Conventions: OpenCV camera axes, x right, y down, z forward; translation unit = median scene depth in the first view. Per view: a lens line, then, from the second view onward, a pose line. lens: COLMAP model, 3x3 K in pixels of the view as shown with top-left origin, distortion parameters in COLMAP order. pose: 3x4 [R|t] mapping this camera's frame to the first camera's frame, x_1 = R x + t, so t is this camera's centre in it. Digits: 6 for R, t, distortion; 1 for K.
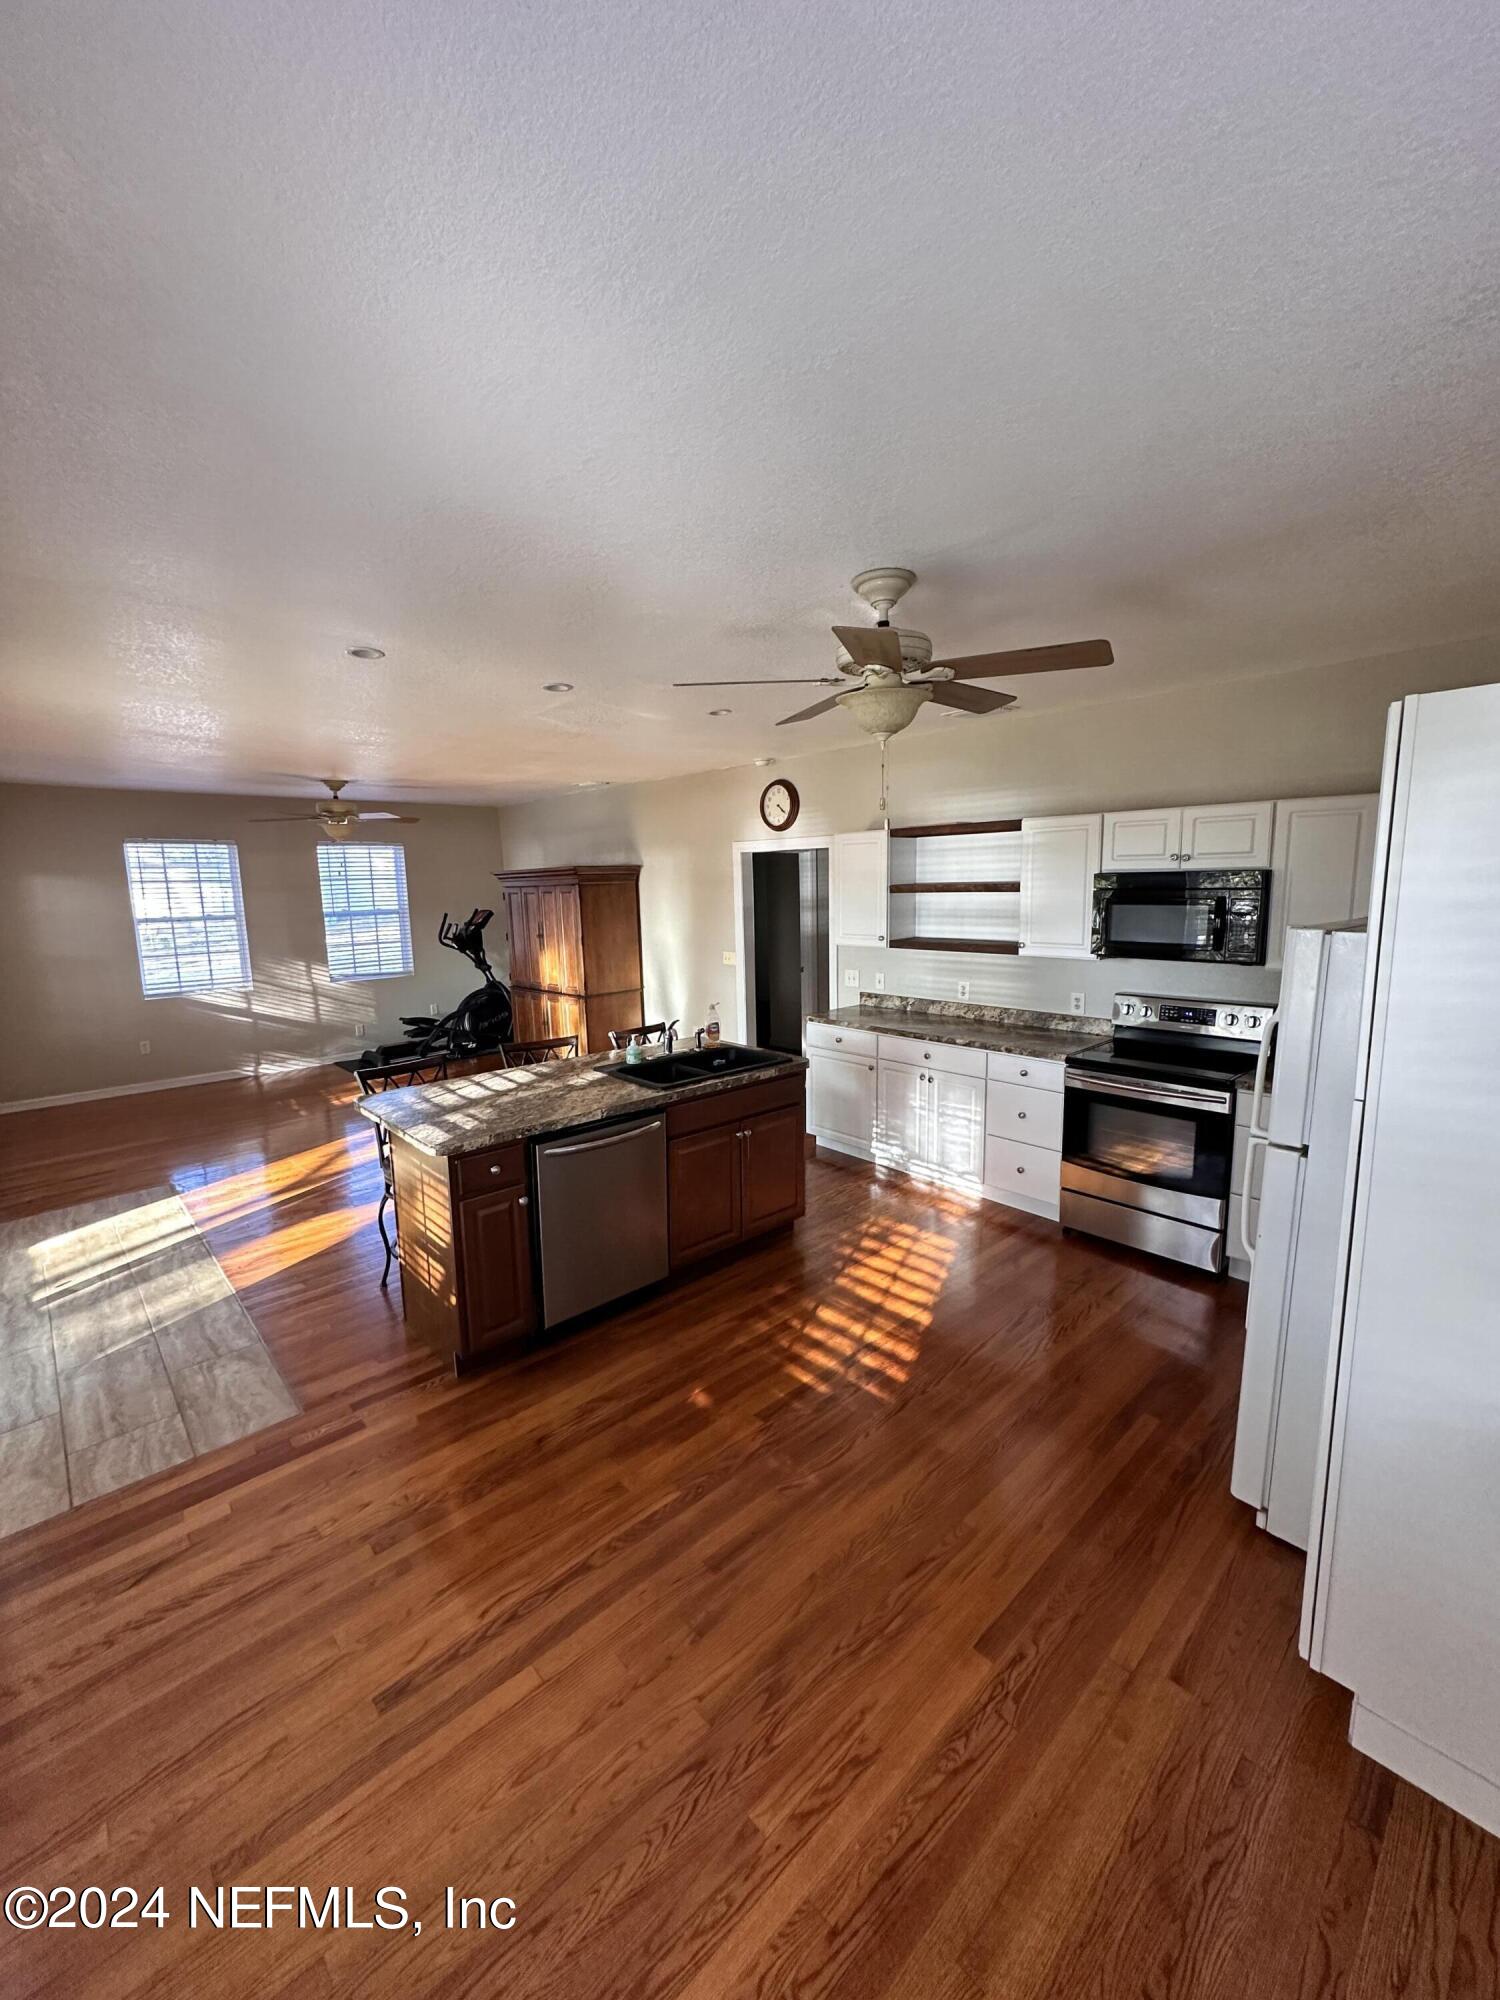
lens RADIAL K [[797.3, 0, 745.6], [0, 797.3, 992.7], [0, 0, 1]] dist [-0.003894, 0.000928]
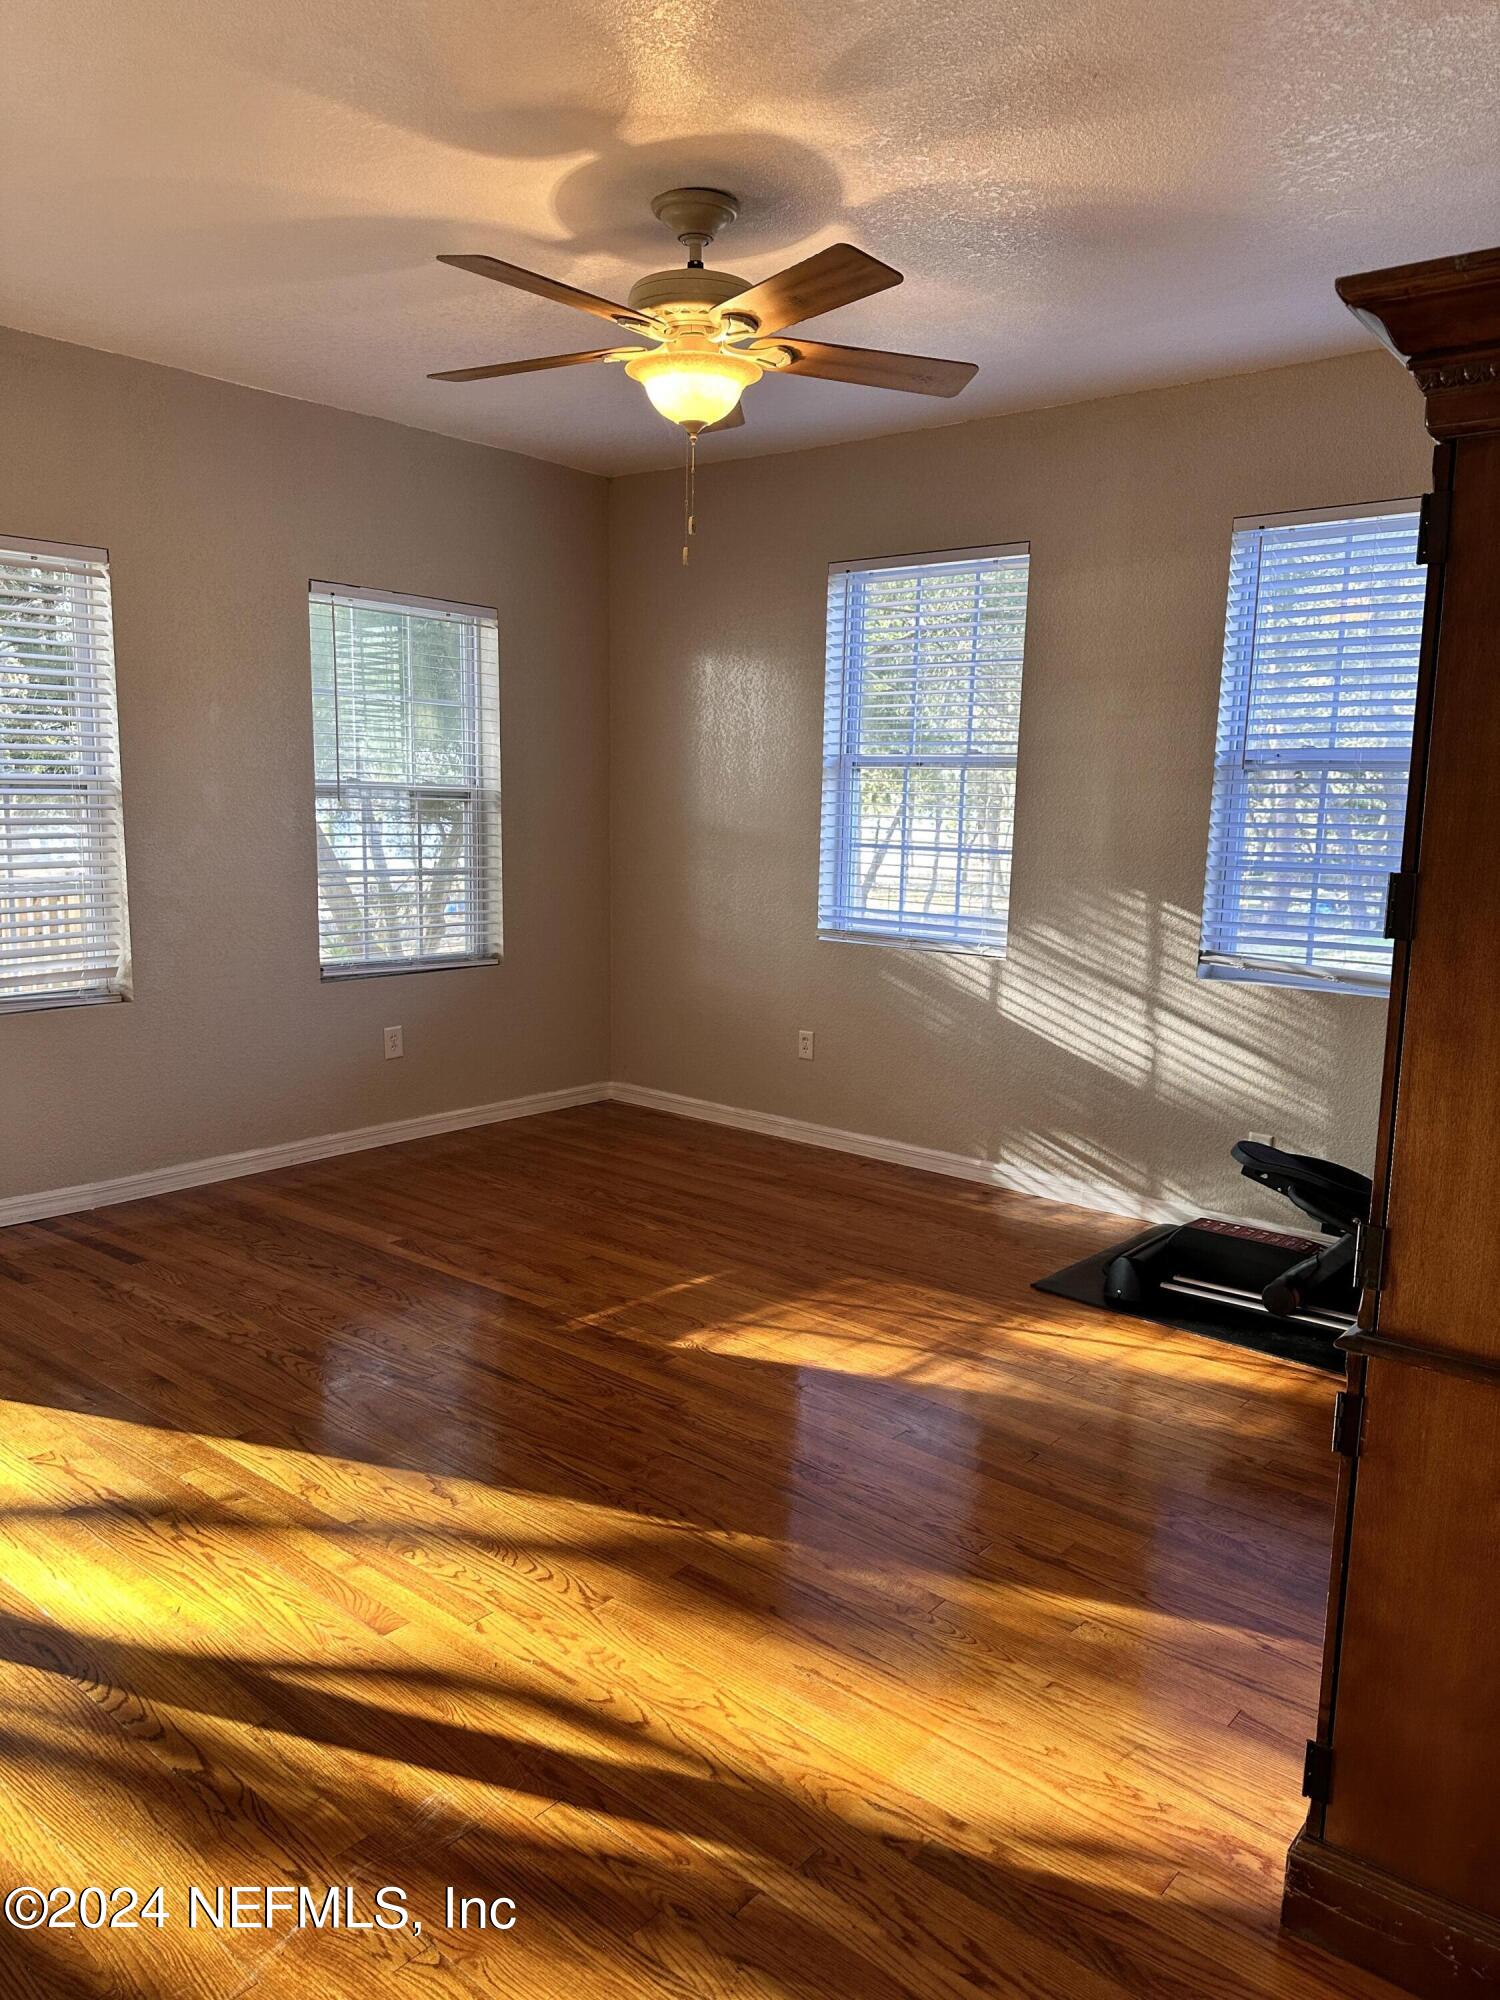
lens RADIAL K [[1412.0, 0, 762.4], [0, 1412.0, 1001.0], [0, 0, 1]] dist [0.044516, -0.051476]
pose [[0.137738, 0.168097, -0.976100, 0.009795], [-0.163153, 0.975882, 0.145037, -0.105871], [0.976939, 0.139276, 0.161841, 1.377461]]
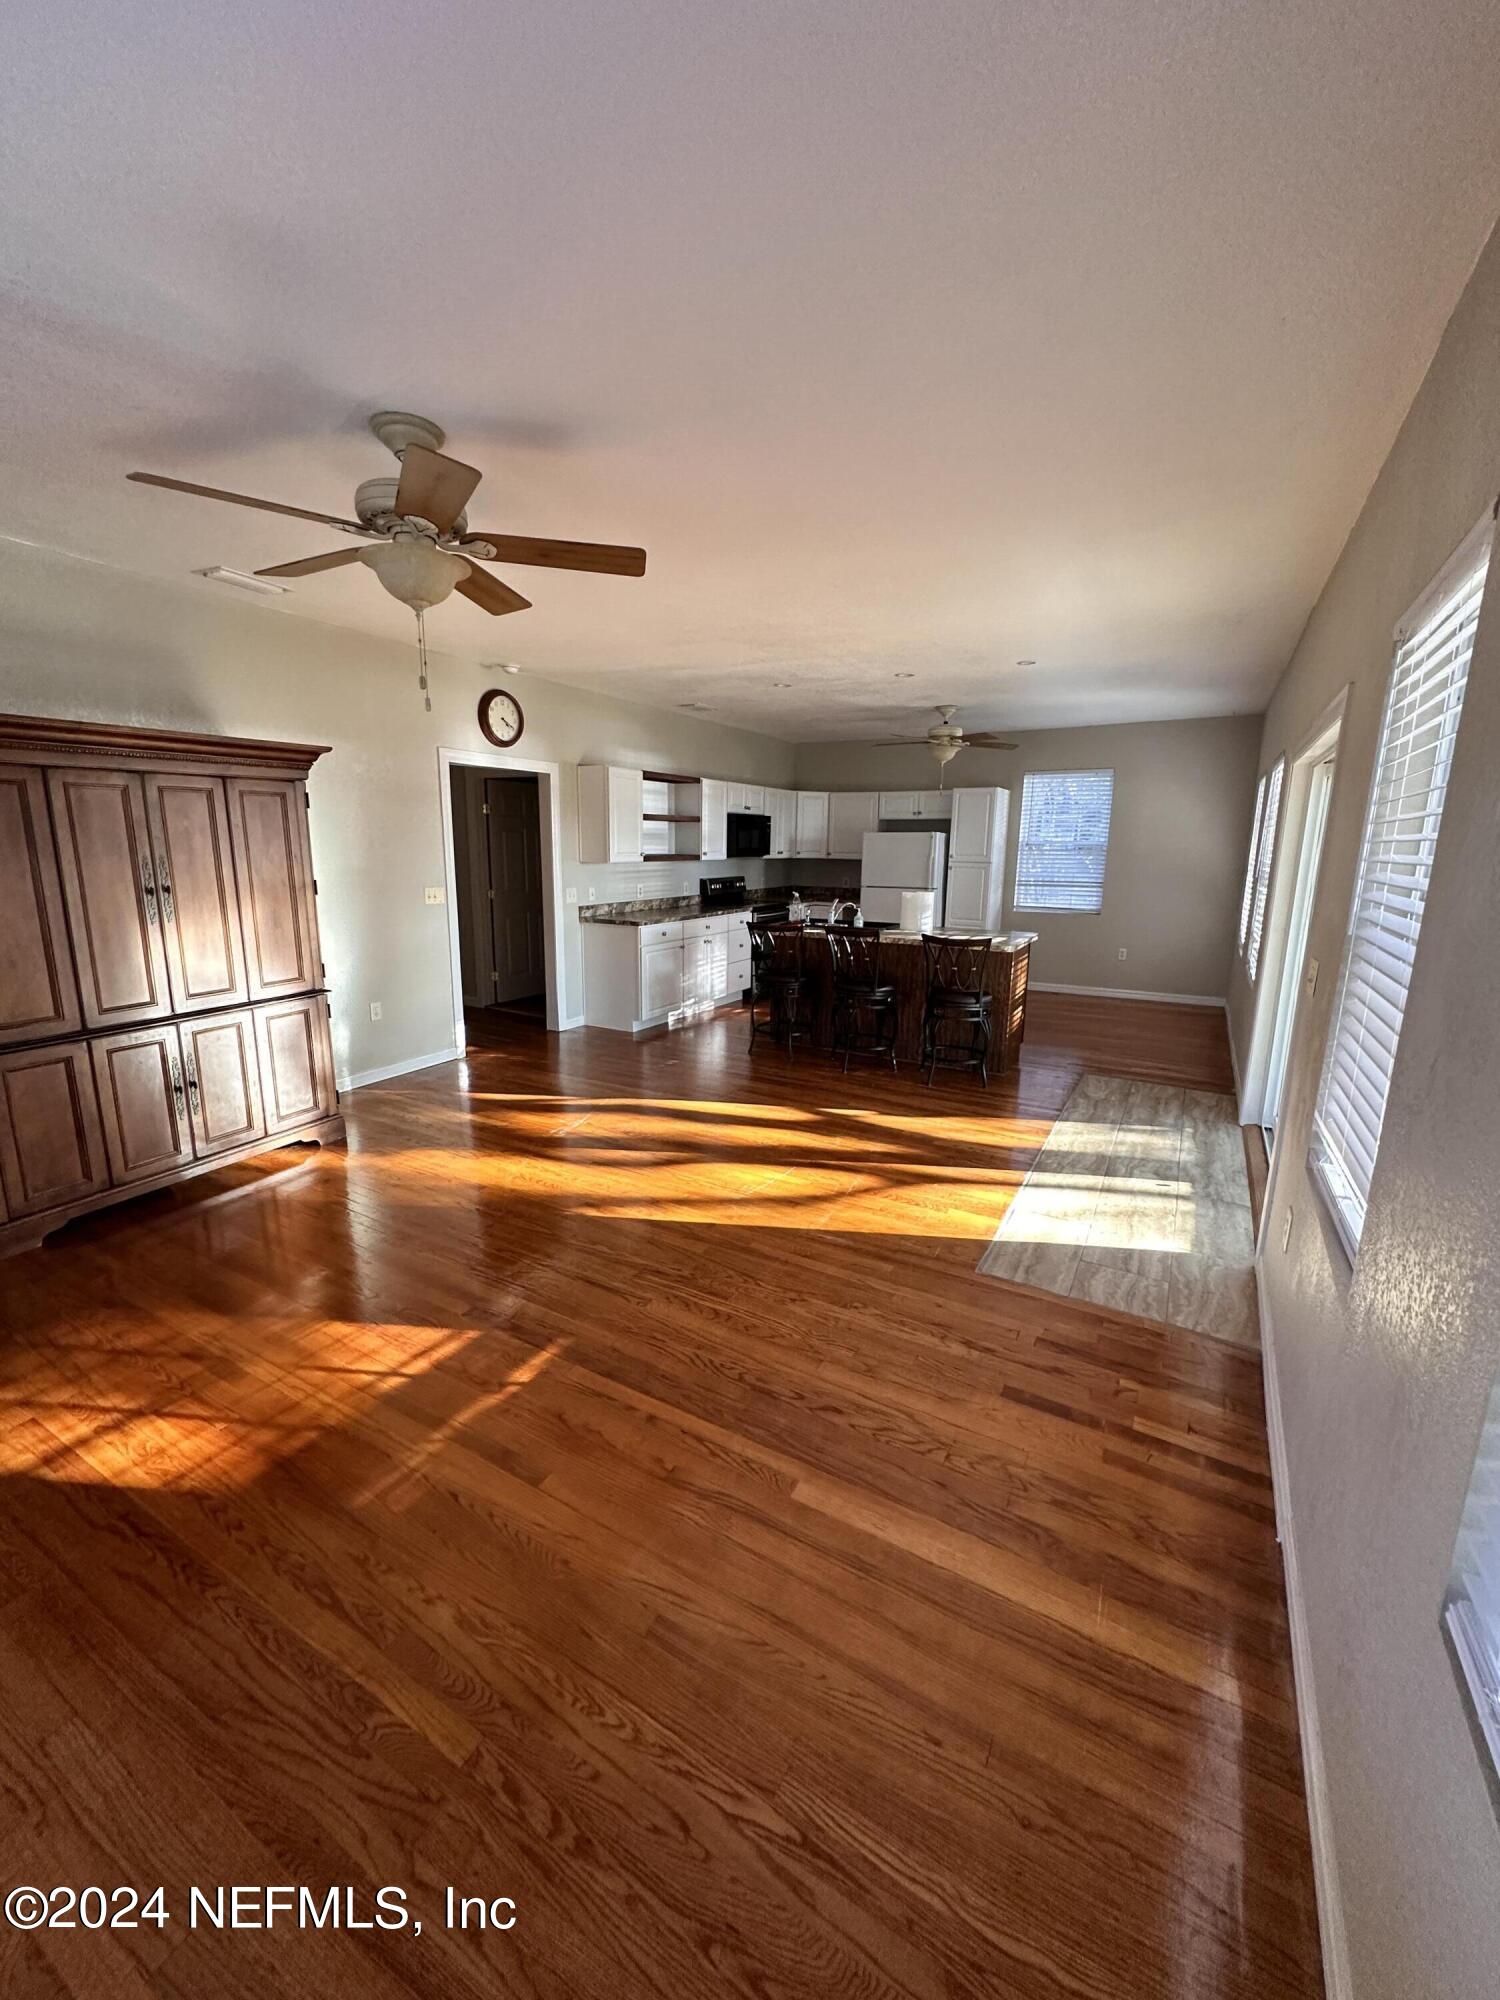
lens RADIAL K [[797.3, 0, 744.3], [0, 797.3, 1006.4], [0, 0, 1]] dist [-0.003894, 0.000928]
pose [[-0.301594, -0.178755, 0.936530, -1.299383], [0.123960, 0.966578, 0.224410, -0.113146], [-0.945344, 0.183773, -0.269356, 1.404953]]
